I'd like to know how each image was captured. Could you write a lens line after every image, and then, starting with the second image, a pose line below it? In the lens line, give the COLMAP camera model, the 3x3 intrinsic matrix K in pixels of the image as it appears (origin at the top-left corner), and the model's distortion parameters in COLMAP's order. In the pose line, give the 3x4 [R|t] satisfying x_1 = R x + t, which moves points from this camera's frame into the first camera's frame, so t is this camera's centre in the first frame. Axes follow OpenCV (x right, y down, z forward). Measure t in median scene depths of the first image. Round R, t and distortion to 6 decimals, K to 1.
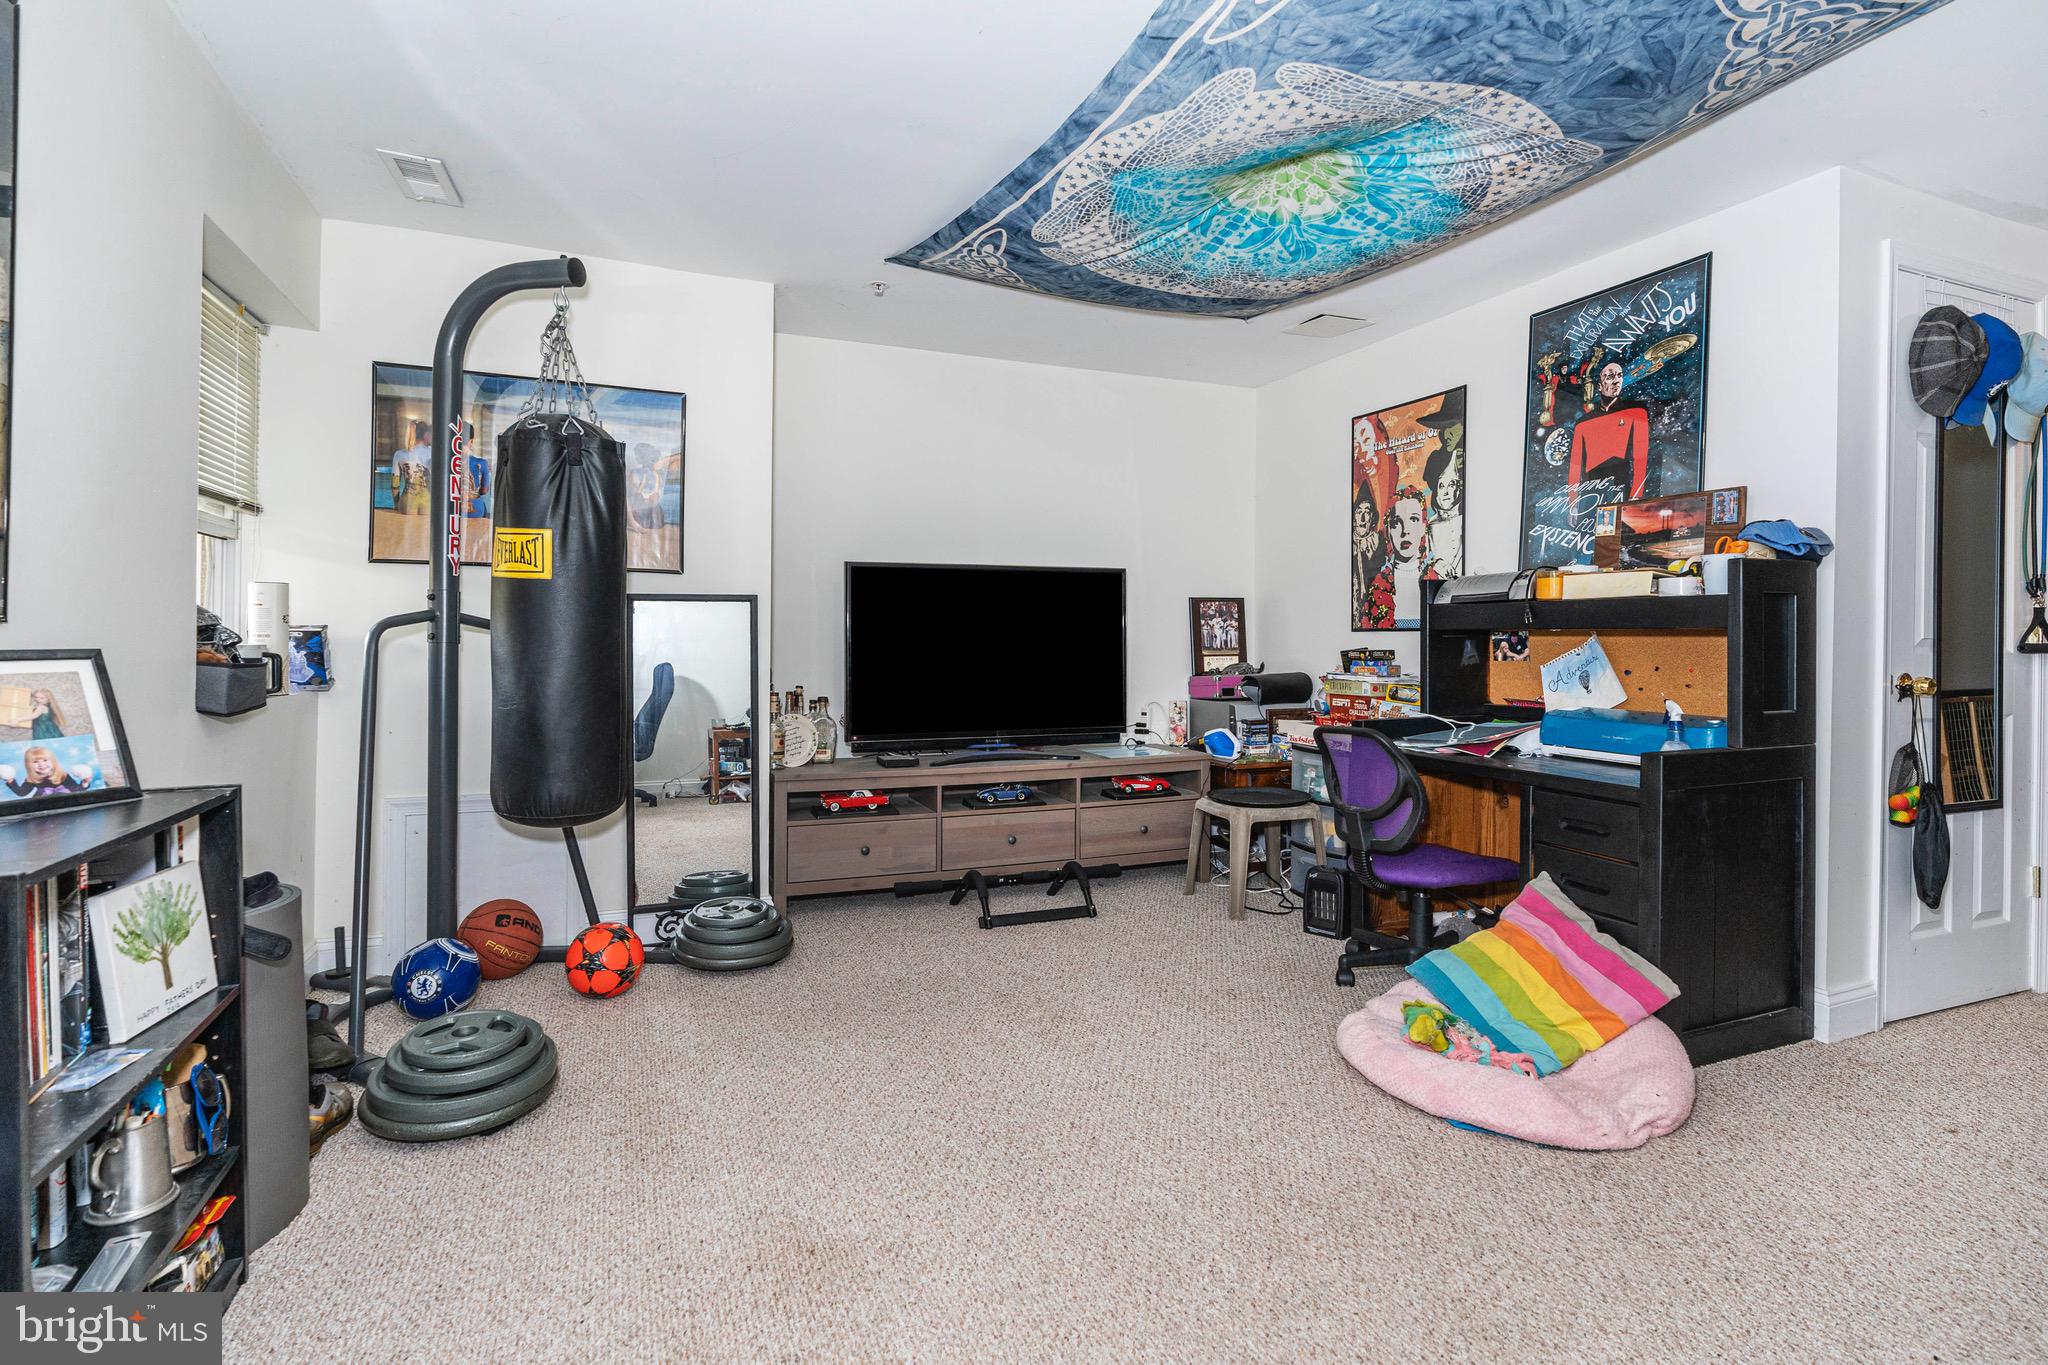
lens RADIAL K [[984.8, 0, 1019.1], [0, 984.8, 665.4], [0, 0, 1]] dist [-0.000848, 0.000264]
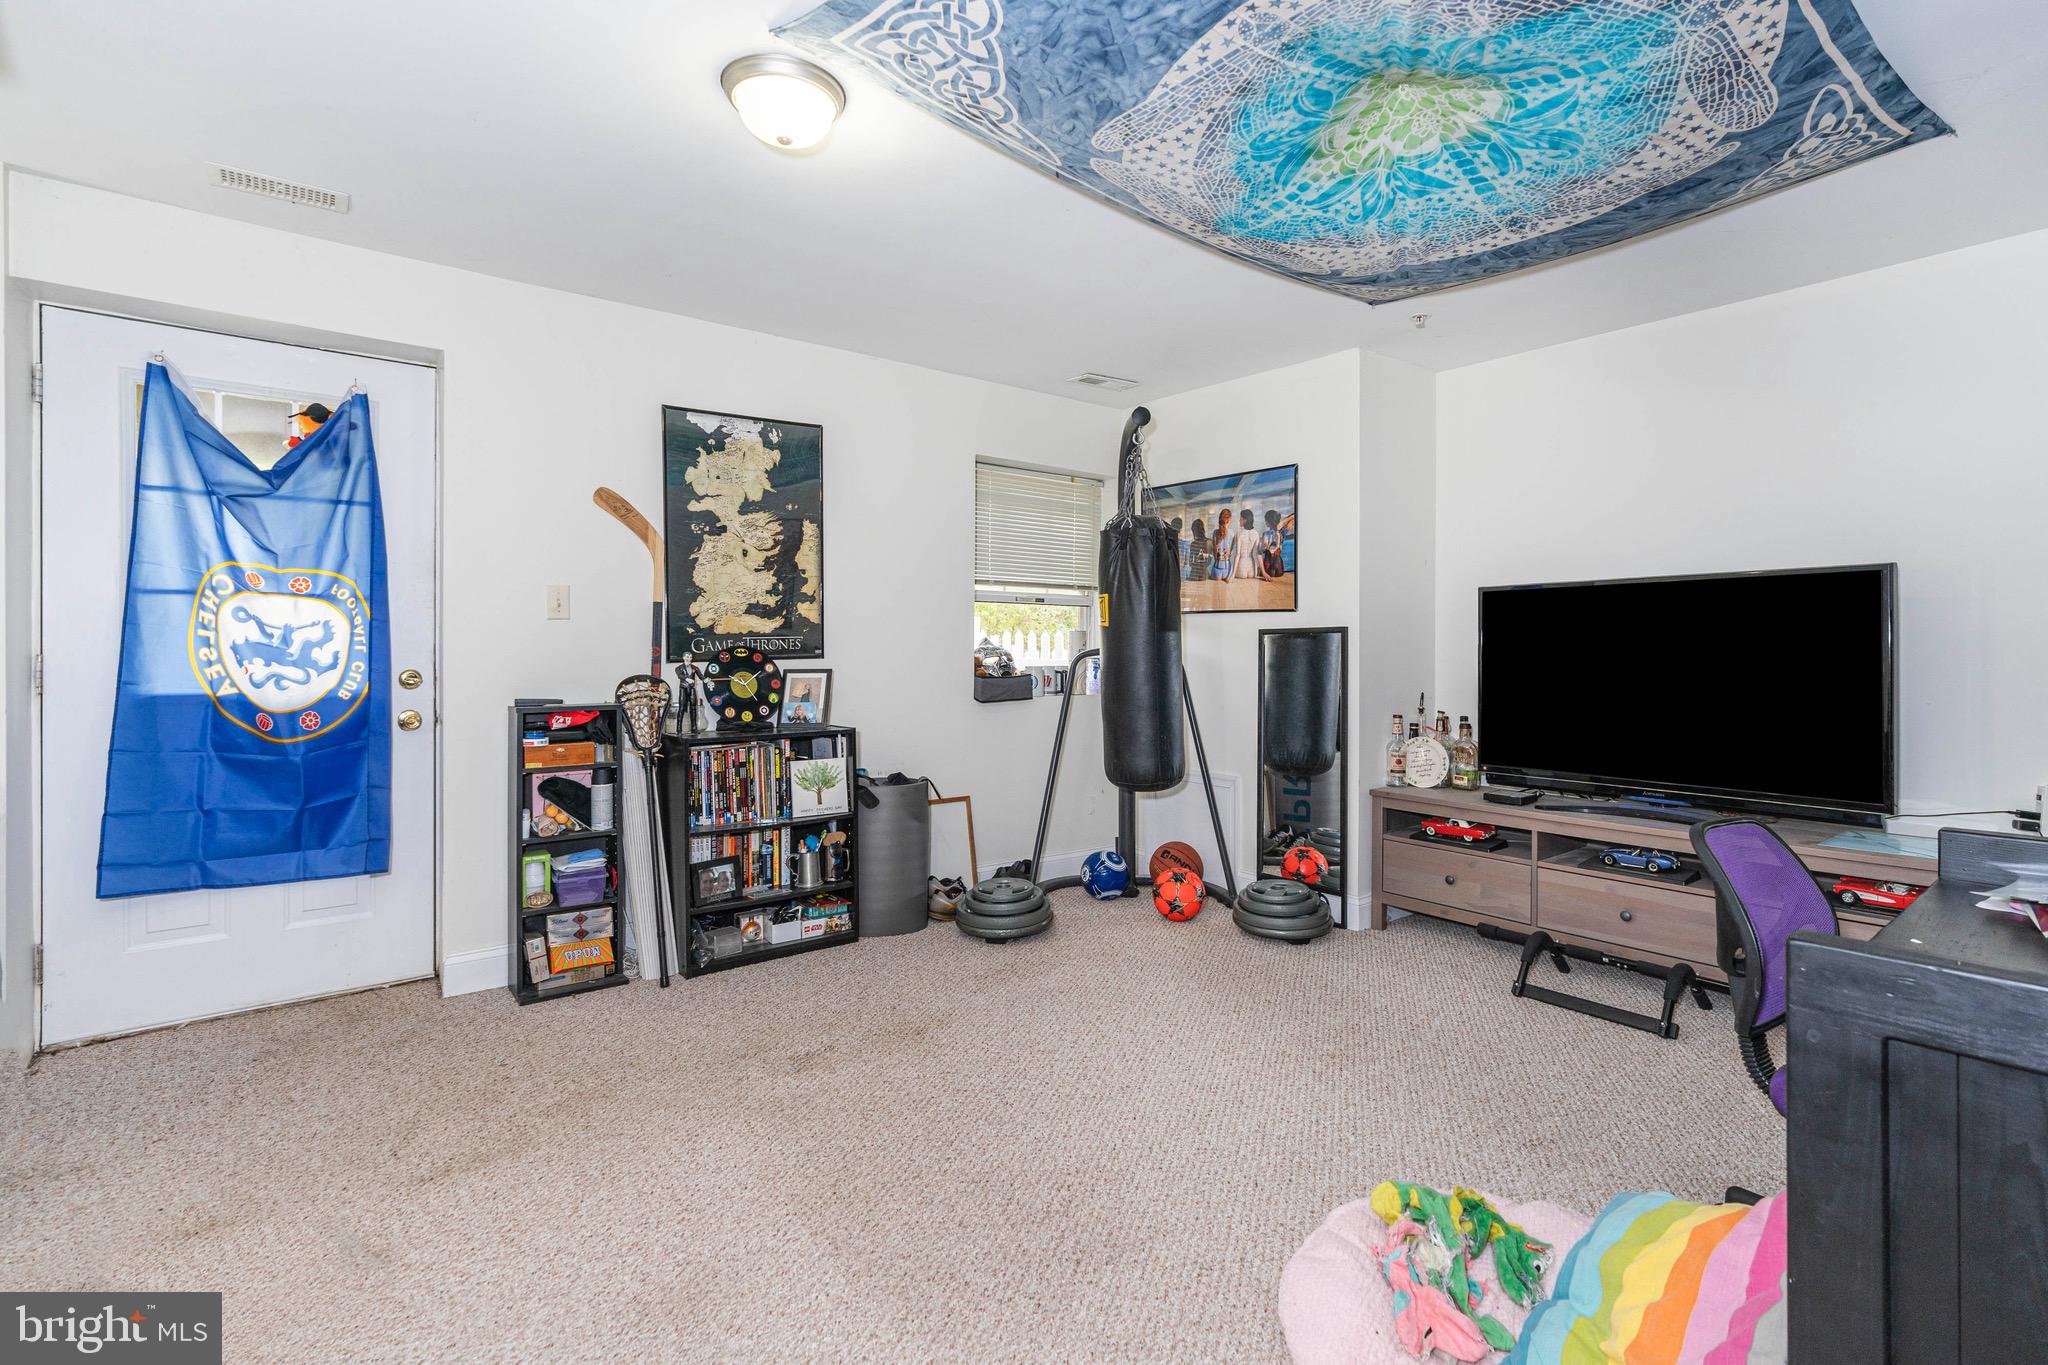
lens RADIAL K [[923.8, 0, 1026.0], [0, 923.8, 677.1], [0, 0, 1]] dist [-0.002646, 0.000559]
pose [[0.288742, 0.025102, -0.957078, 0.603593], [-0.026715, 0.999478, 0.018154, -0.021313], [0.957034, 0.020327, 0.289262, 0.318713]]
